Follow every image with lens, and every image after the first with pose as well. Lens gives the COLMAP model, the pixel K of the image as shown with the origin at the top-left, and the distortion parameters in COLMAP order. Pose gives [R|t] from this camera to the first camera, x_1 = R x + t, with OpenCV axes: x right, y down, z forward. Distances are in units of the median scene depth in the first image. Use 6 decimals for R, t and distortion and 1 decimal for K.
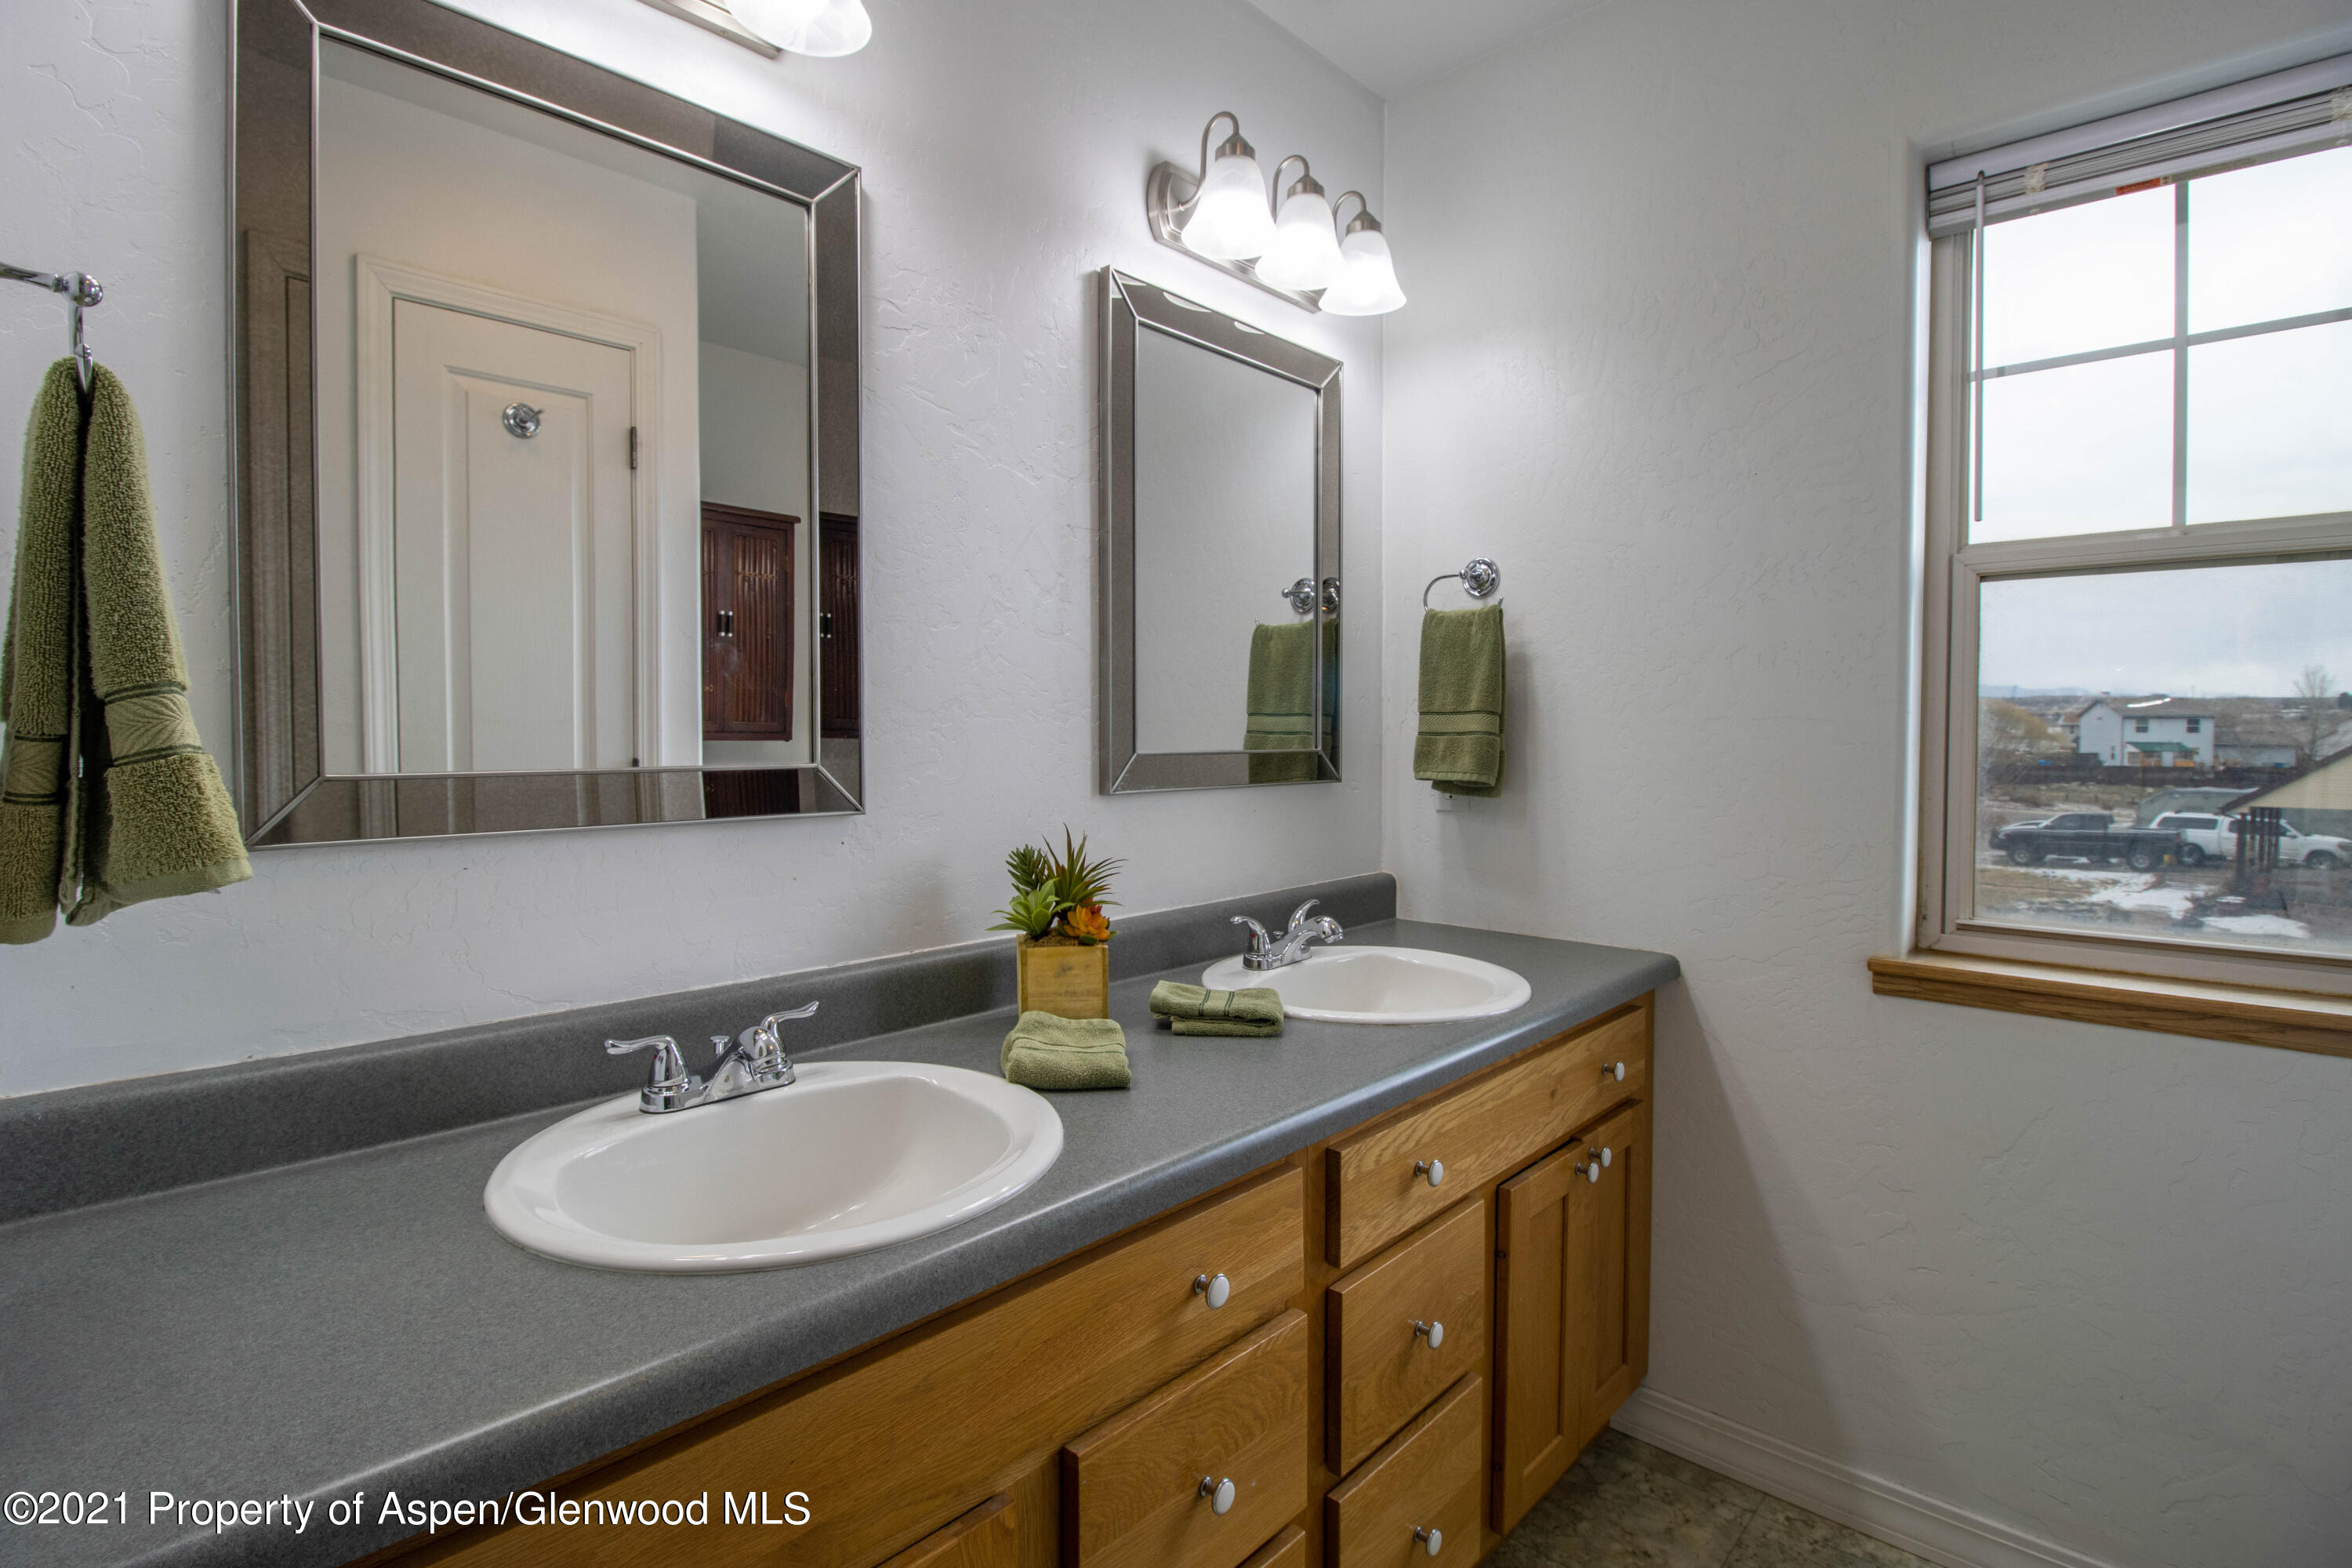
lens RADIAL K [[1145.4, 0, 1176.0], [0, 1145.4, 784.0], [0, 0, 1]] dist [0.000409, 0.000141]
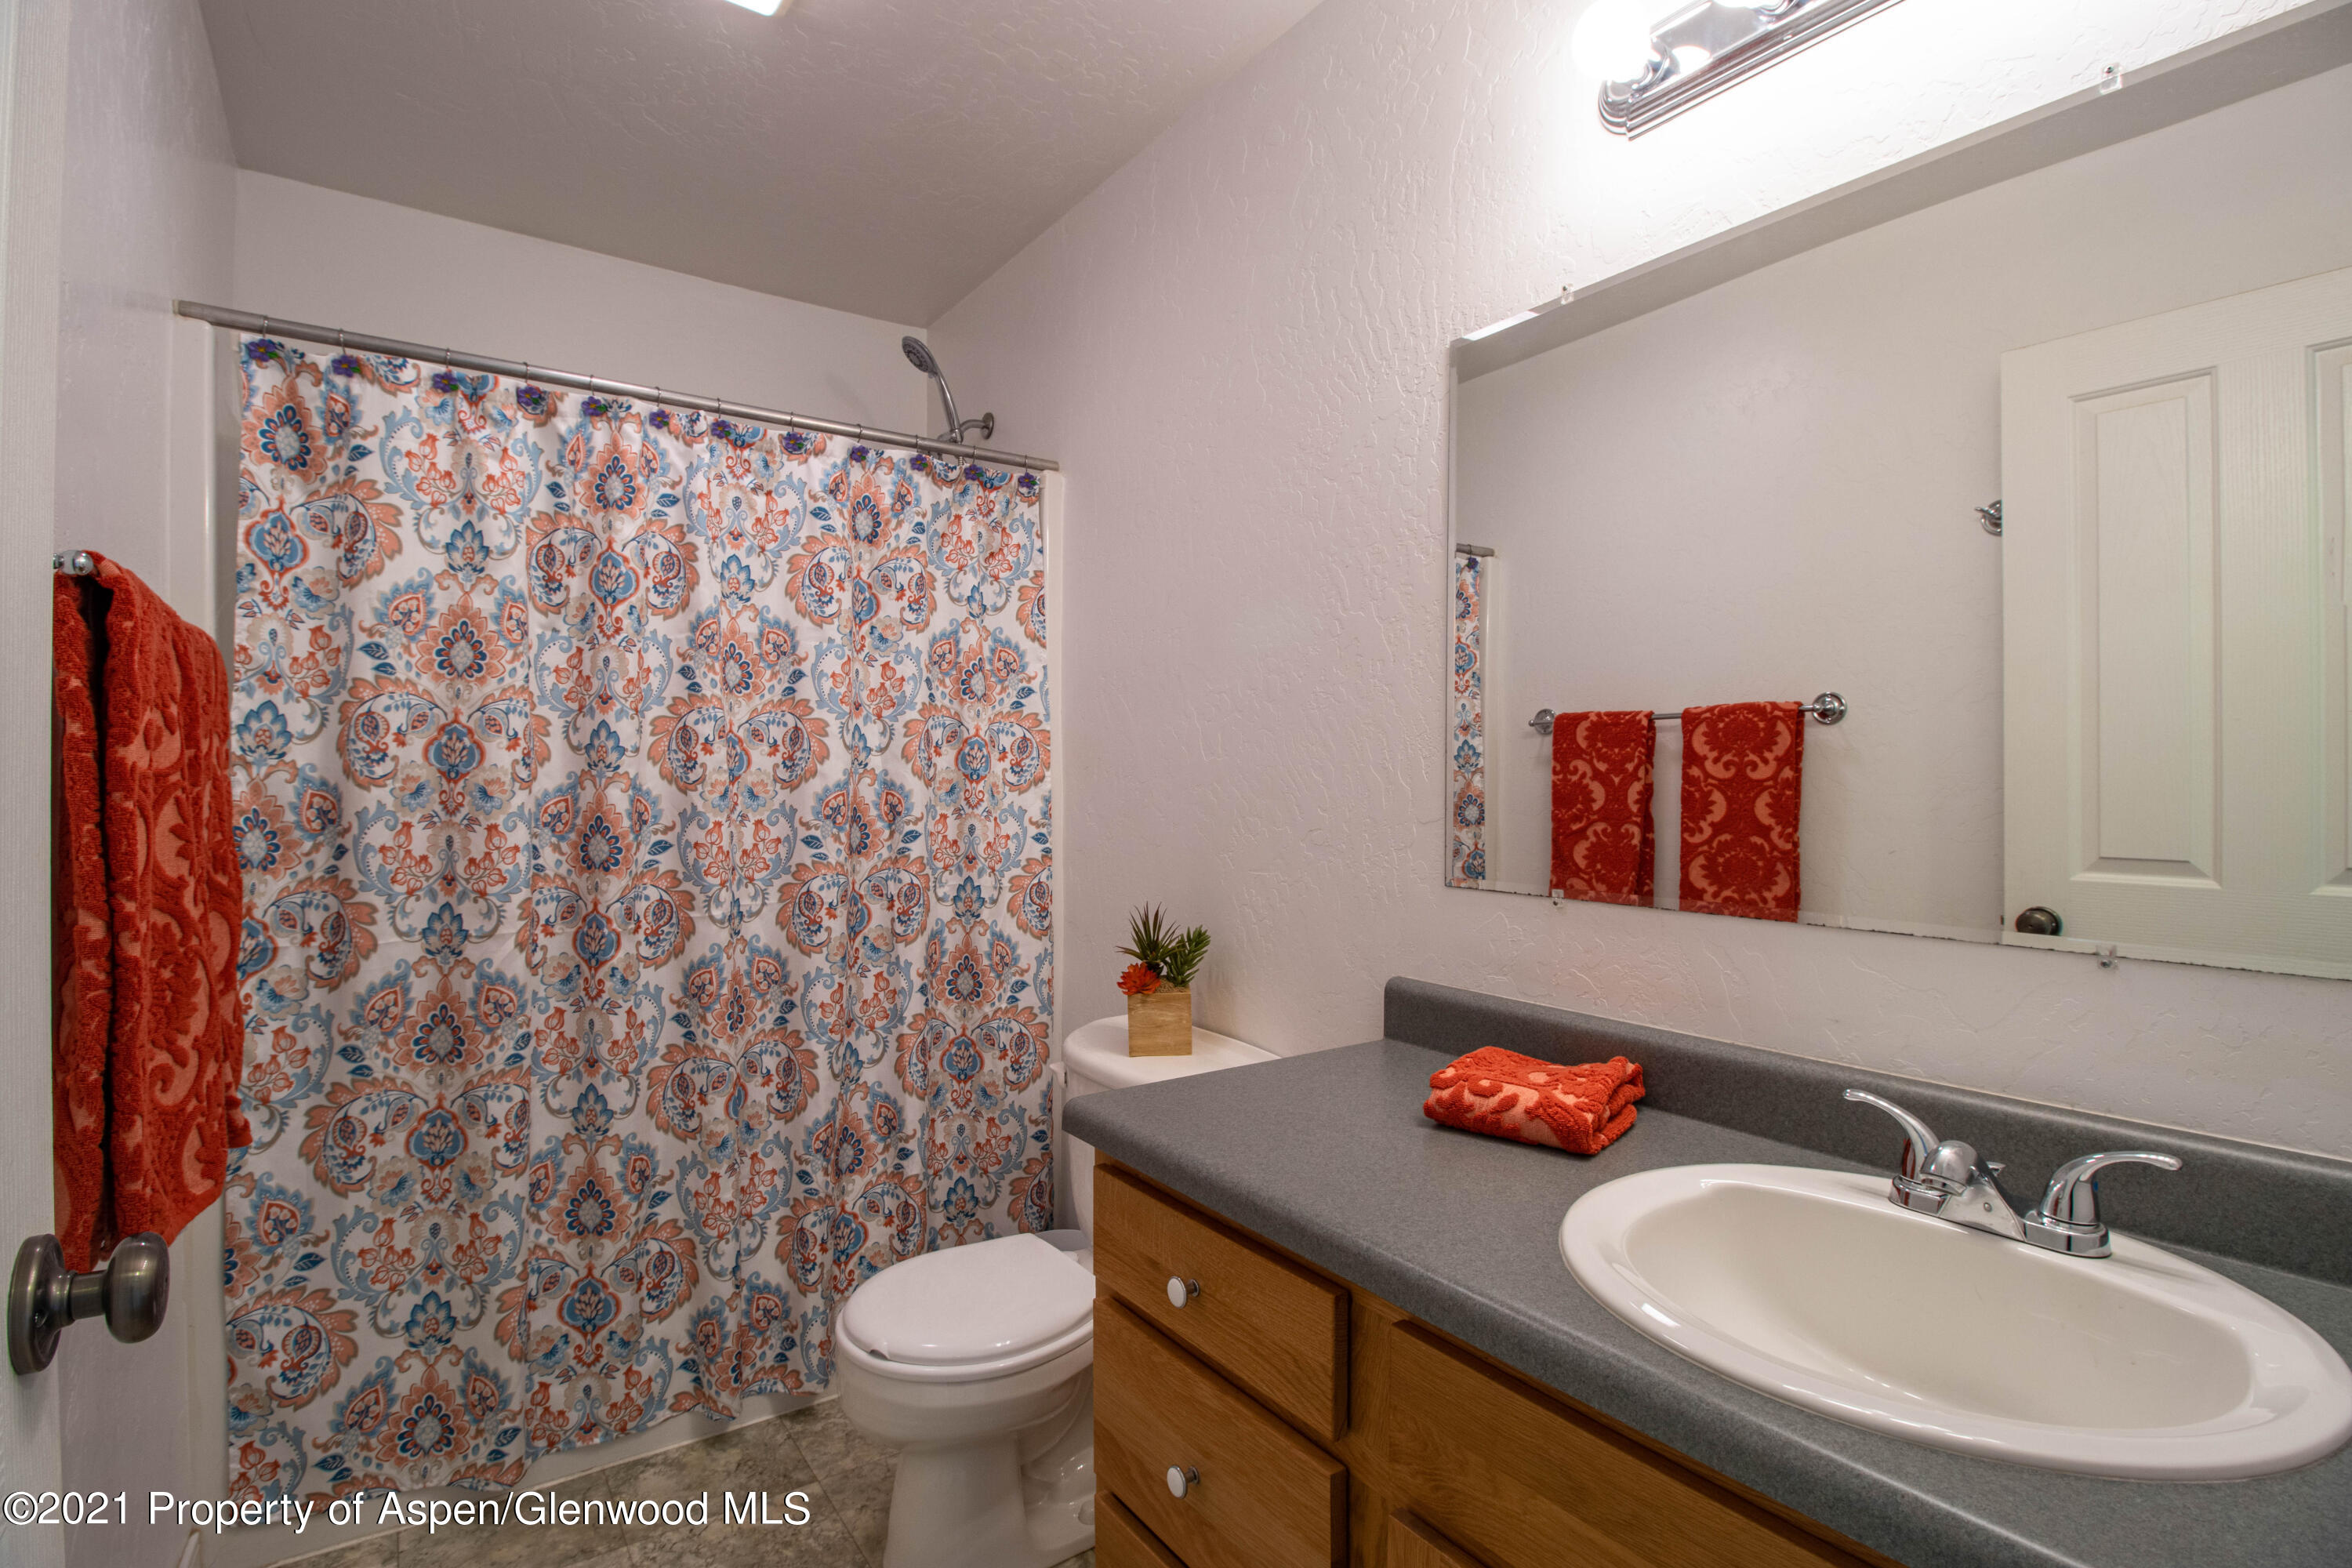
lens RADIAL K [[1145.4, 0, 1176.0], [0, 1145.4, 784.0], [0, 0, 1]] dist [0.000409, 0.000141]
pose [[-0.208853, -0.003649, -0.977940, 0.699213], [-0.050092, 0.998720, 0.006971, -0.029161], [0.976663, 0.050443, -0.208768, 0.762870]]
